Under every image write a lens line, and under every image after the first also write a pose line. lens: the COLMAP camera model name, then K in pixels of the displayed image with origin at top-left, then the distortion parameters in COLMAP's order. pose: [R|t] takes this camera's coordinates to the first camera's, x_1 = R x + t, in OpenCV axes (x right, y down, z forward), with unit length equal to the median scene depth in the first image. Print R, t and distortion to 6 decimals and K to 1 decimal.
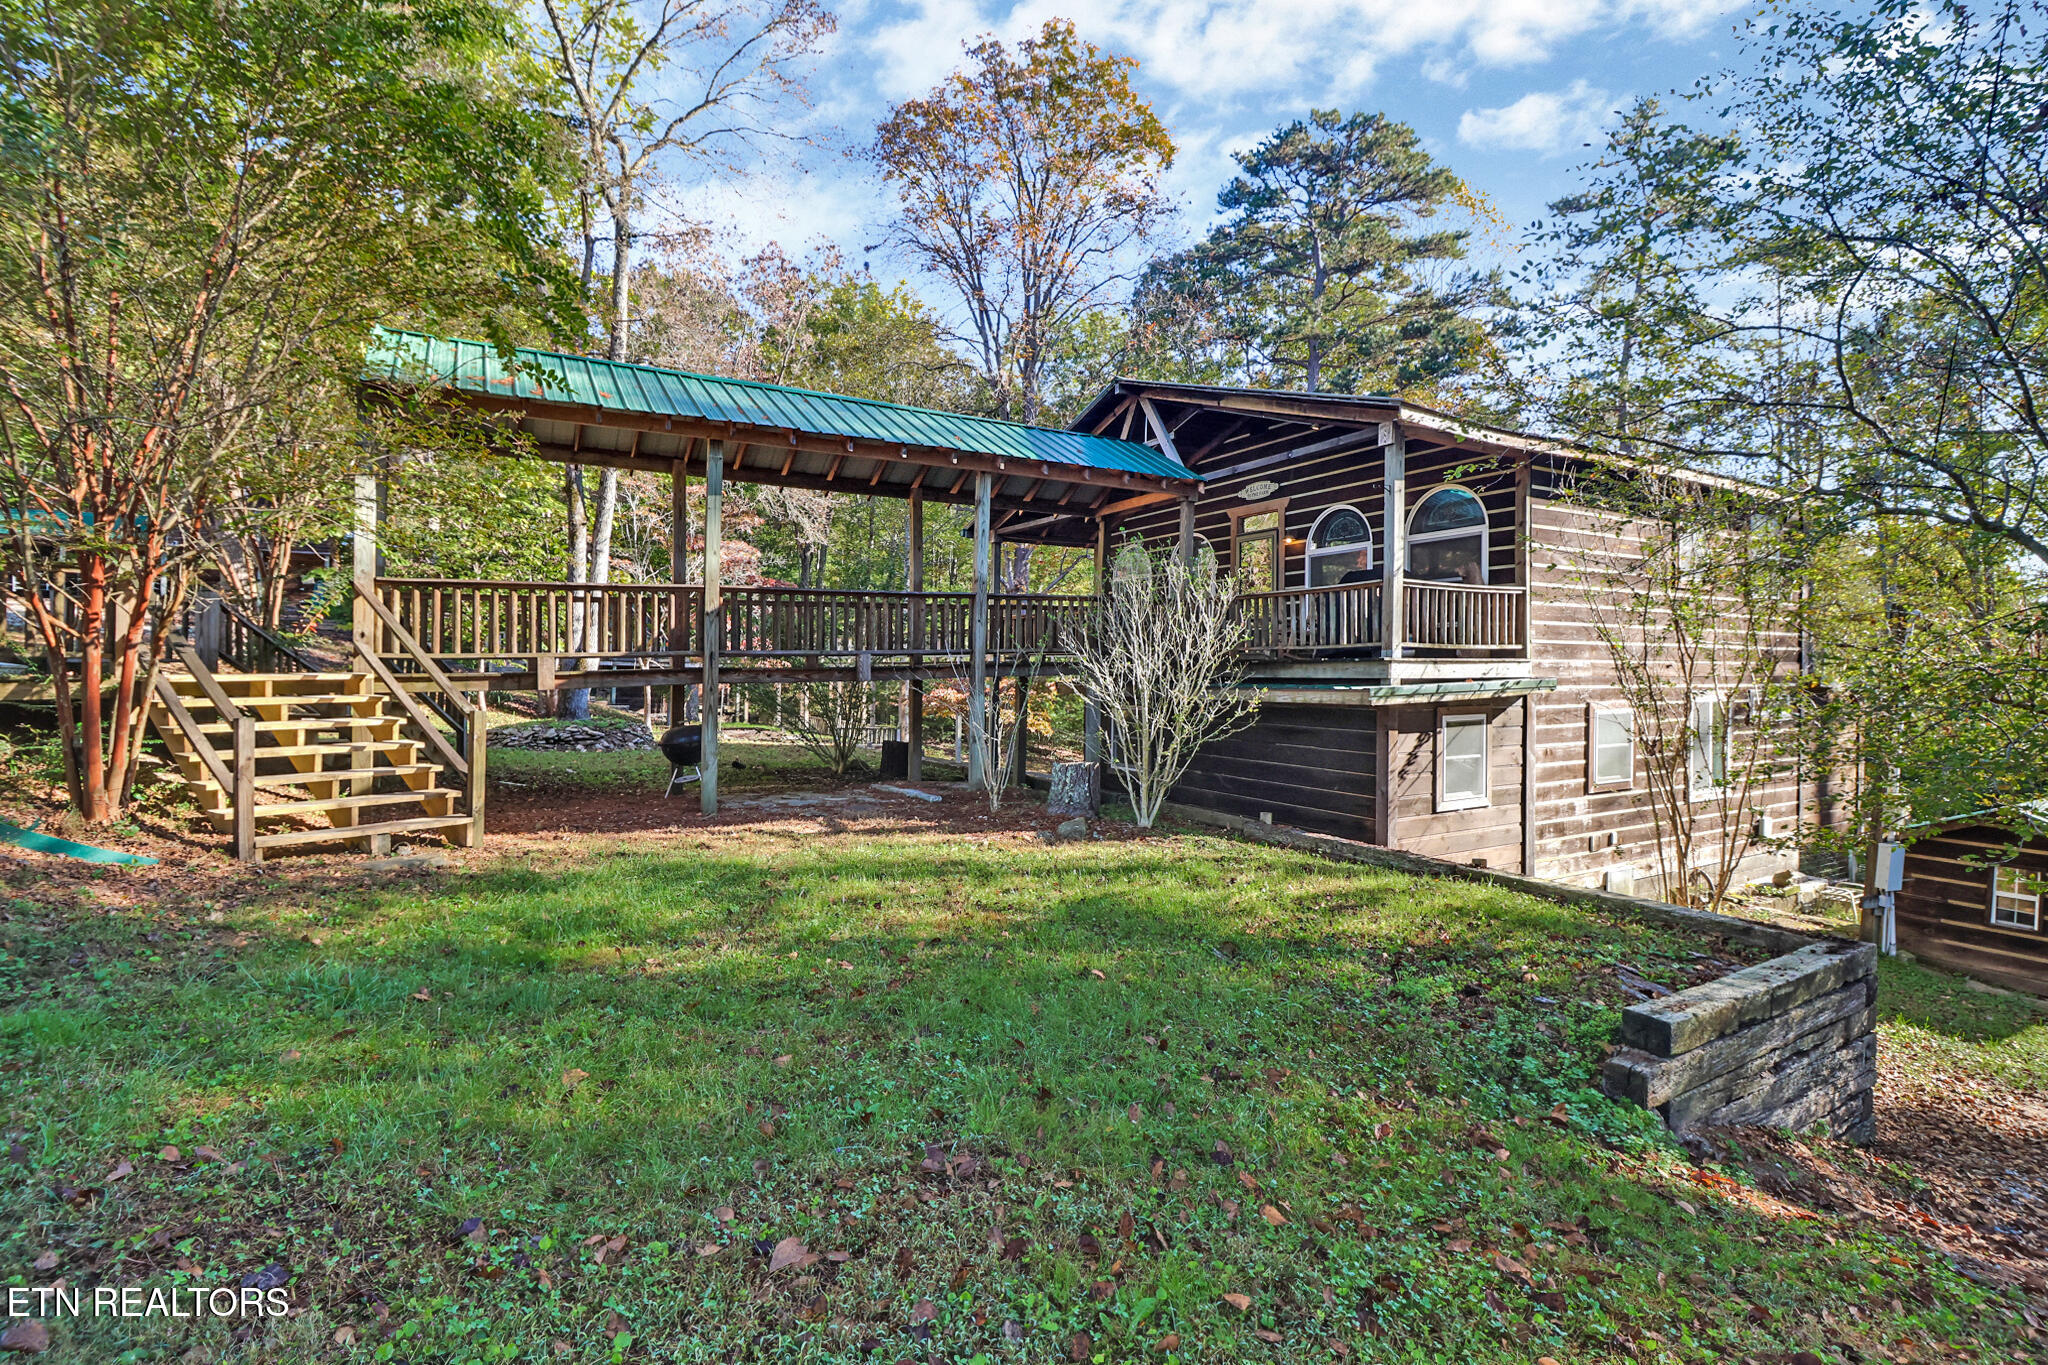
lens RADIAL K [[956.0, 0, 1022.8], [0, 956.0, 662.3], [0, 0, 1]] dist [0.026851, -0.023912]
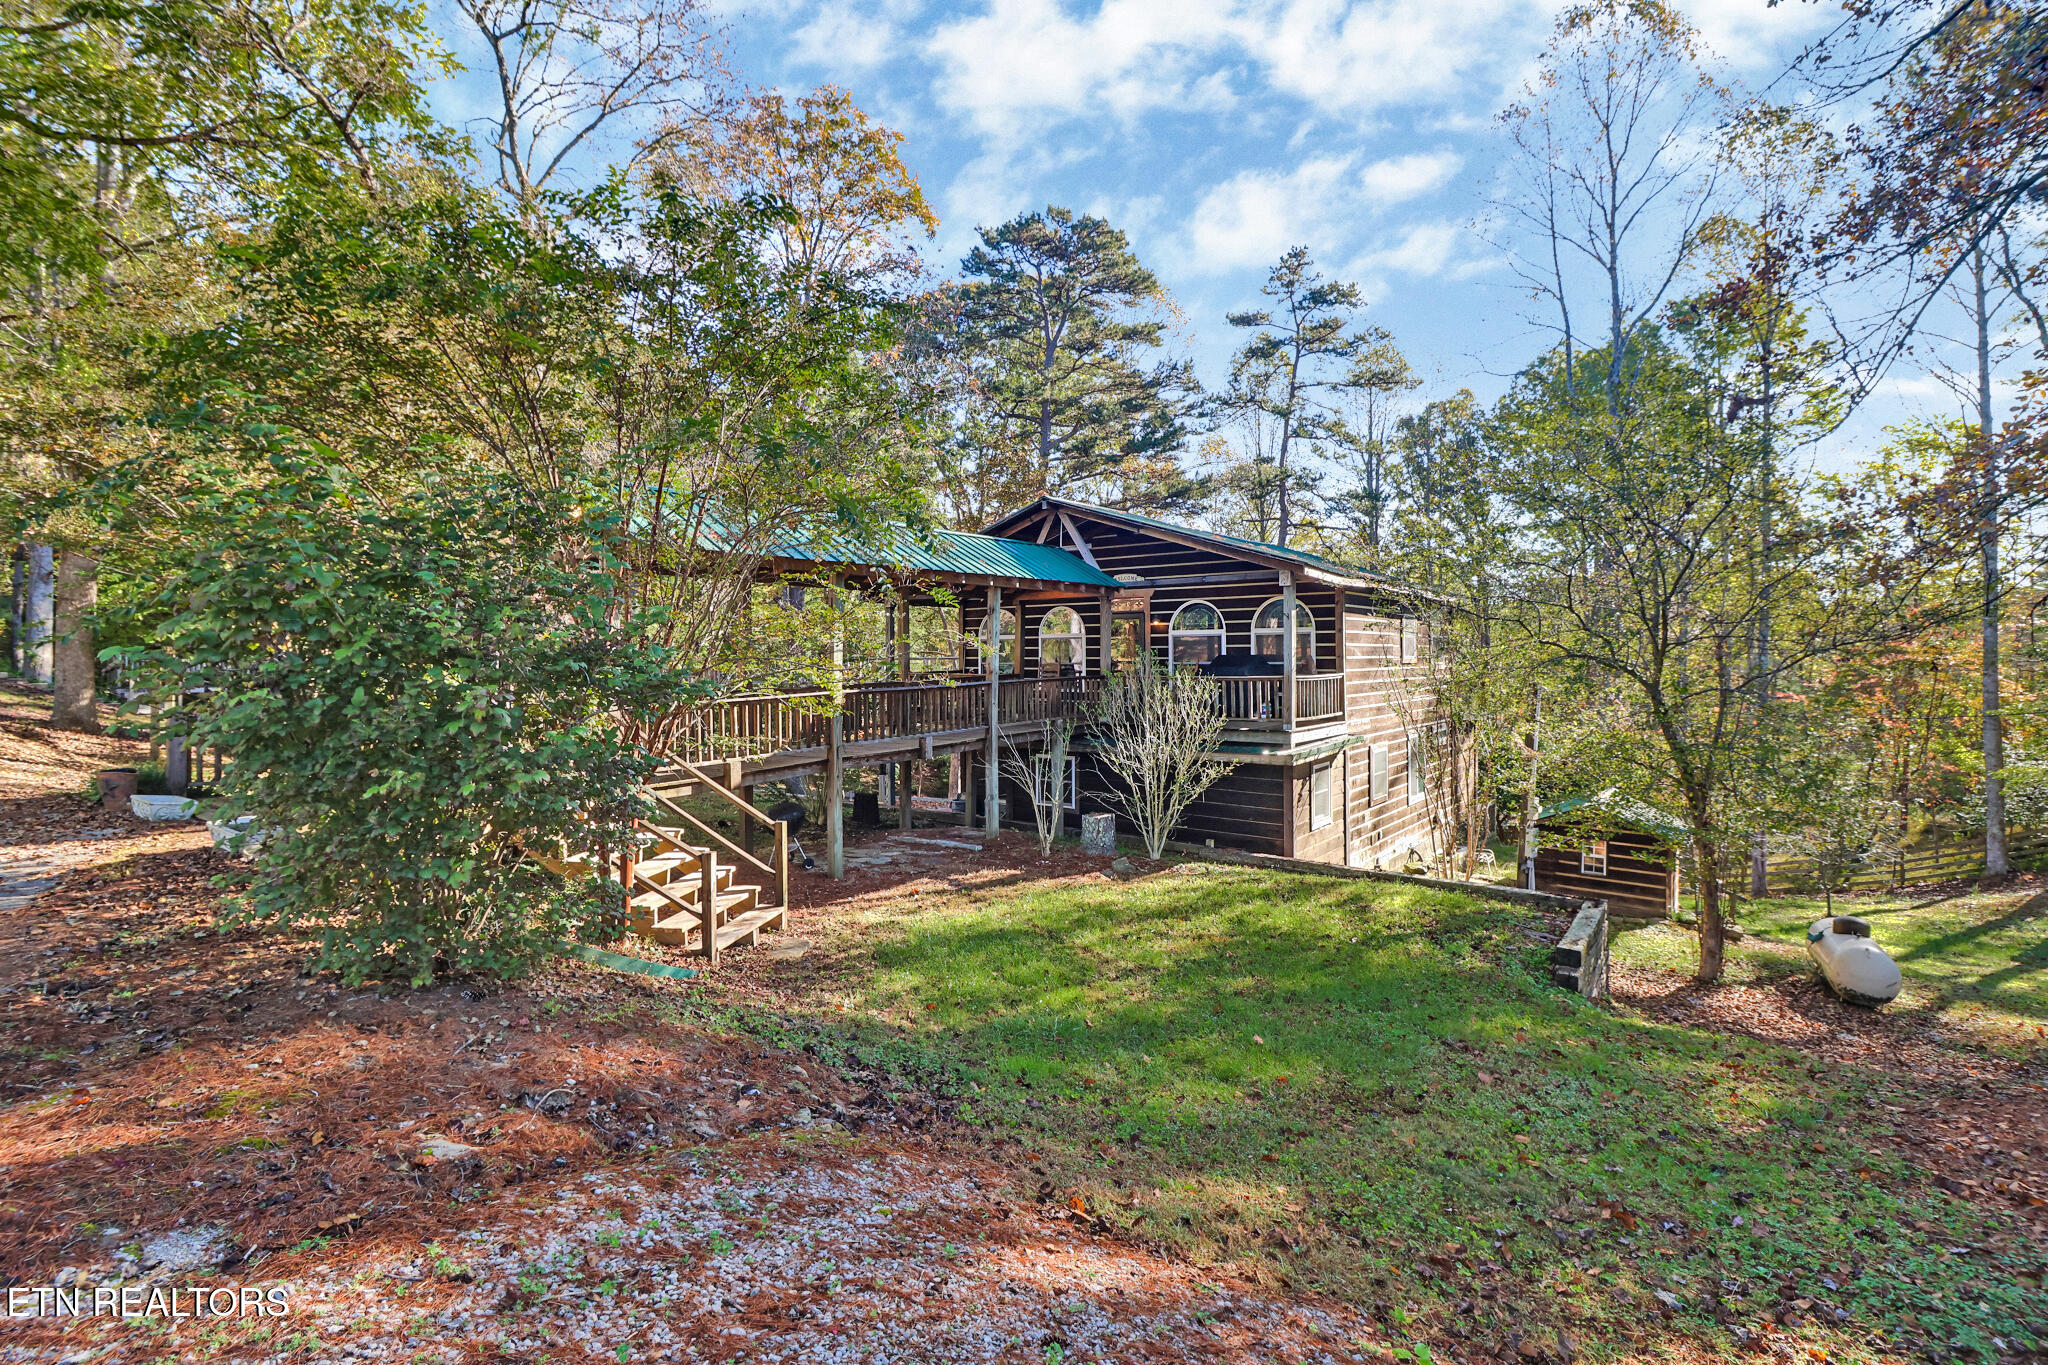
lens RADIAL K [[956.0, 0, 1022.8], [0, 956.0, 662.3], [0, 0, 1]] dist [0.026851, -0.023912]
pose [[0.929189, -0.009491, 0.369482, -0.418432], [0.006070, 0.999927, 0.010418, -0.096820], [-0.369554, -0.007438, 0.929179, -0.169250]]
